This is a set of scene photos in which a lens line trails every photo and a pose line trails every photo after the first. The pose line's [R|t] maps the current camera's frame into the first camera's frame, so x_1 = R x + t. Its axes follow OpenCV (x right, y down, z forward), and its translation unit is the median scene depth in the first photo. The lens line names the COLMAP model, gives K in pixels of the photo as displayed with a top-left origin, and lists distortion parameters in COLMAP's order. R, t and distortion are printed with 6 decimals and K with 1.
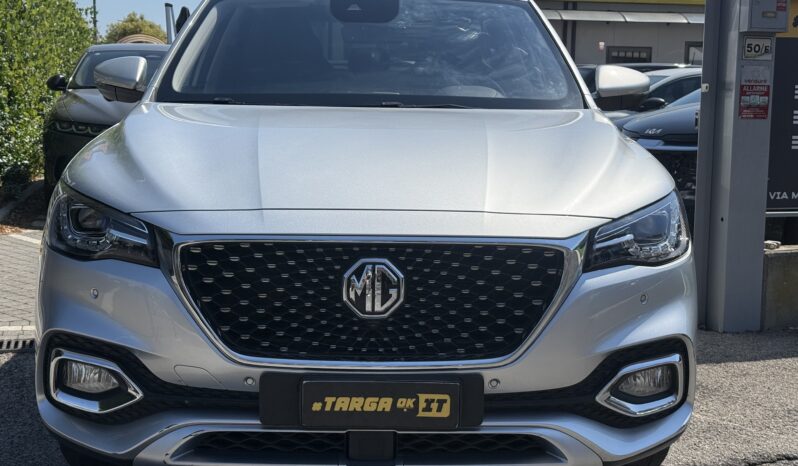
lens RADIAL K [[1168.4, 0, 398.7], [0, 1168.4, 217.7], [0, 0, 1]] dist [0.167287, -0.017323]
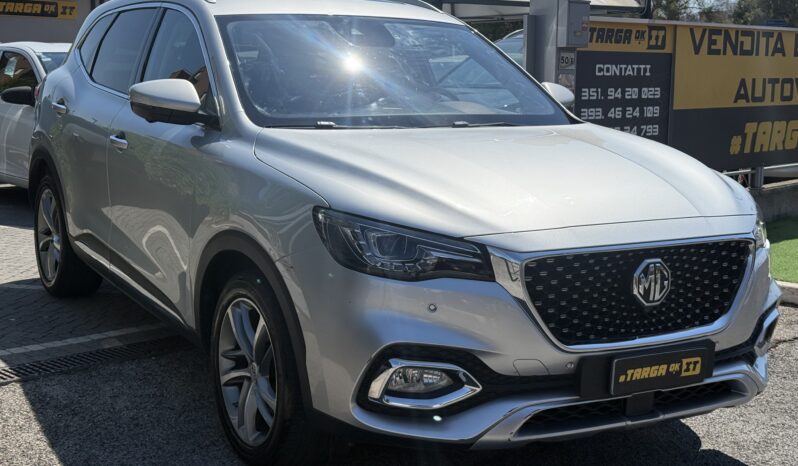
lens RADIAL K [[1168.4, 0, 398.7], [0, 1168.4, 217.7], [0, 0, 1]] dist [0.167287, -0.017323]
pose [[0.868350, -0.068439, 0.491207, -0.895439], [0.050426, 0.997484, 0.049836, -0.089180], [-0.493382, -0.018506, 0.869616, 0.010092]]
